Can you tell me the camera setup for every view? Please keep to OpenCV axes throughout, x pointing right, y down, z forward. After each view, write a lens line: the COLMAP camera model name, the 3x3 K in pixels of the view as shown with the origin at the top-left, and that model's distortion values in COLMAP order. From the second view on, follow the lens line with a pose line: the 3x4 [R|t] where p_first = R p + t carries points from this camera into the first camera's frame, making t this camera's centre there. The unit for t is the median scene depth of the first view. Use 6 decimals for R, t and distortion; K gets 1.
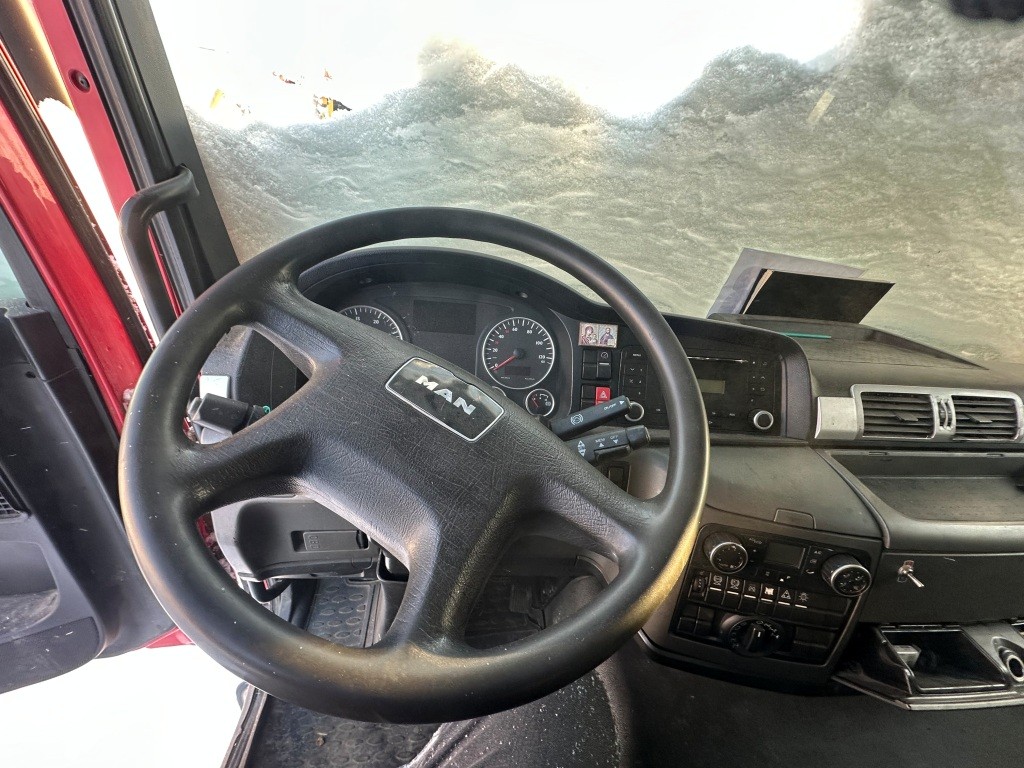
lens RADIAL K [[406.2, 0, 512.0], [0, 406.2, 384.0], [0, 0, 1]] dist [-0.001497, 0.000318]
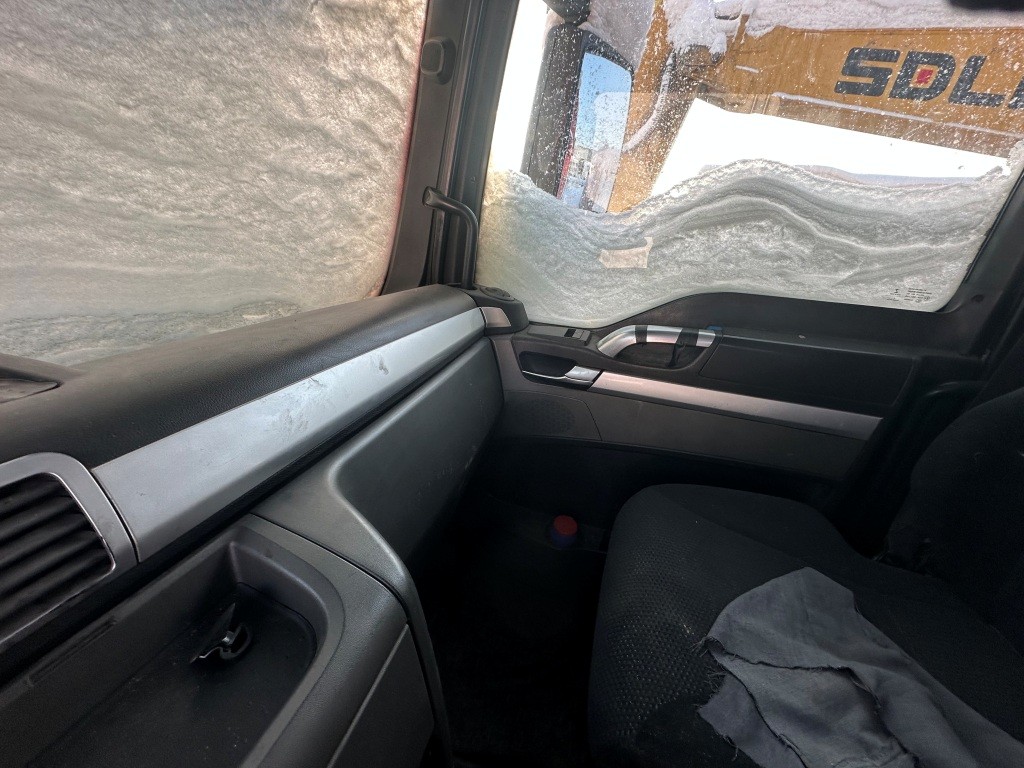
lens RADIAL K [[406.2, 0, 512.0], [0, 406.2, 384.0], [0, 0, 1]] dist [-0.001497, 0.000318]
pose [[0.449478, -0.418602, 0.789140, 1.174262], [0.395476, 0.885366, 0.244391, 0.043987], [-0.800980, 0.202237, 0.563500, 0.475712]]
